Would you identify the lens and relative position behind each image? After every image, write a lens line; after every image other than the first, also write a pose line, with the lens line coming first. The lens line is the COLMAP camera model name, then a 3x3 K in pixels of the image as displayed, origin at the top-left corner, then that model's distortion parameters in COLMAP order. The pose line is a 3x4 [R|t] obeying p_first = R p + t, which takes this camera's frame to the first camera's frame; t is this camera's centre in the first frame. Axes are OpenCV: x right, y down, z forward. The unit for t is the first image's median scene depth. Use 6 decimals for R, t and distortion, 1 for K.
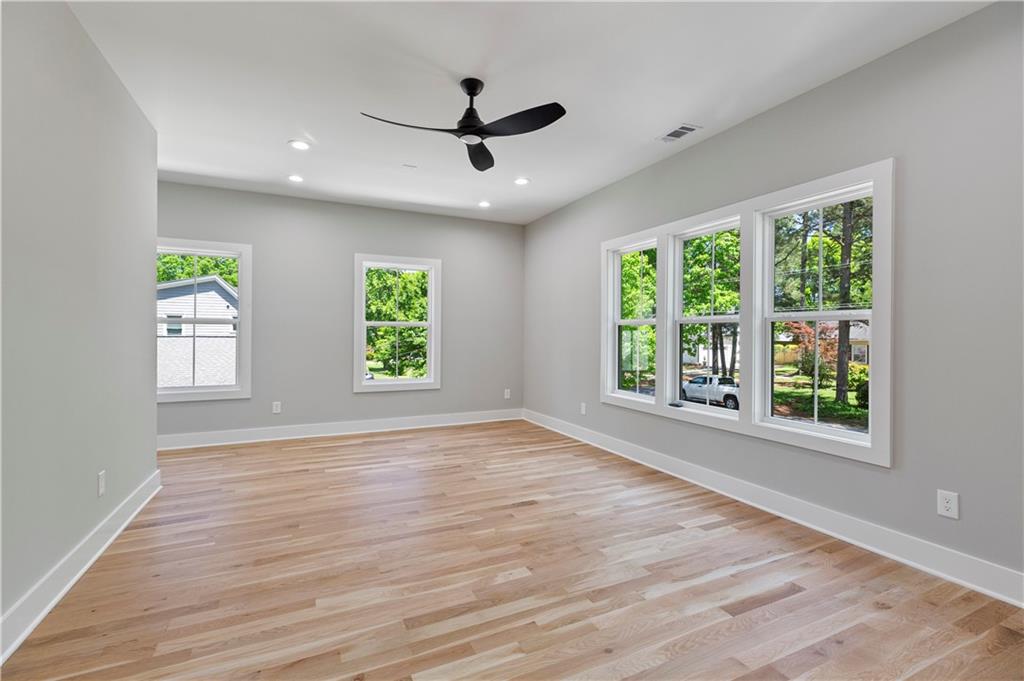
lens RADIAL K [[457.3, 0, 514.2], [0, 457.3, 335.1], [0, 0, 1]] dist [0.004137, 0.000457]
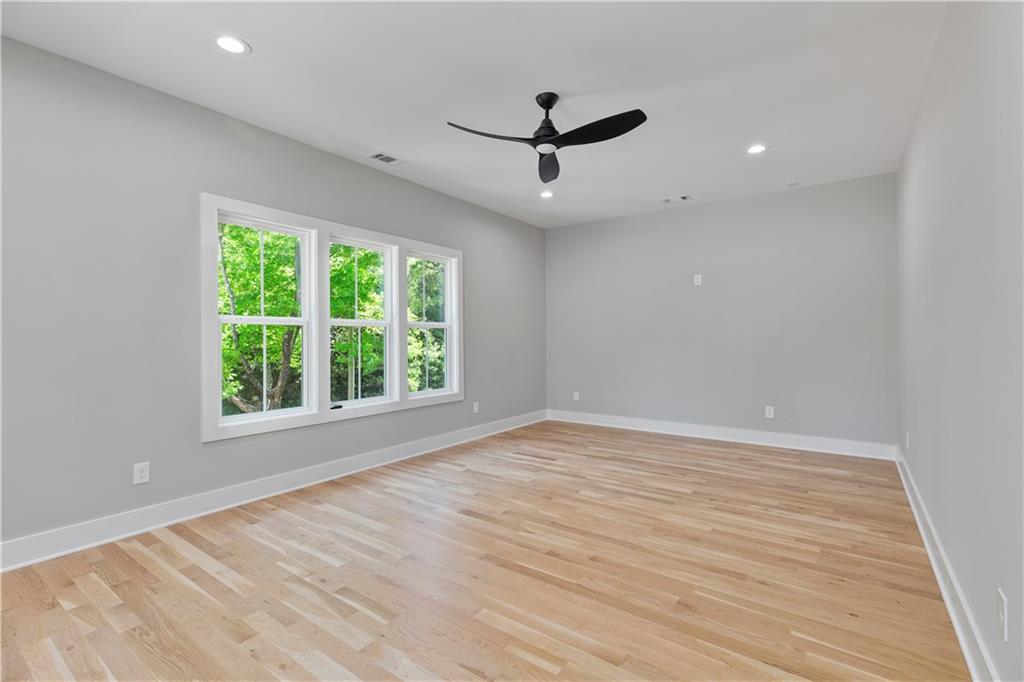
lens RADIAL K [[457.3, 0, 514.2], [0, 457.3, 335.6], [0, 0, 1]] dist [0.004137, 0.000457]
pose [[-0.478782, 0.000712, 0.877934, -0.991027], [0.001782, 0.999998, 0.000161, -0.003480], [-0.877932, 0.001642, -0.478782, 1.586999]]
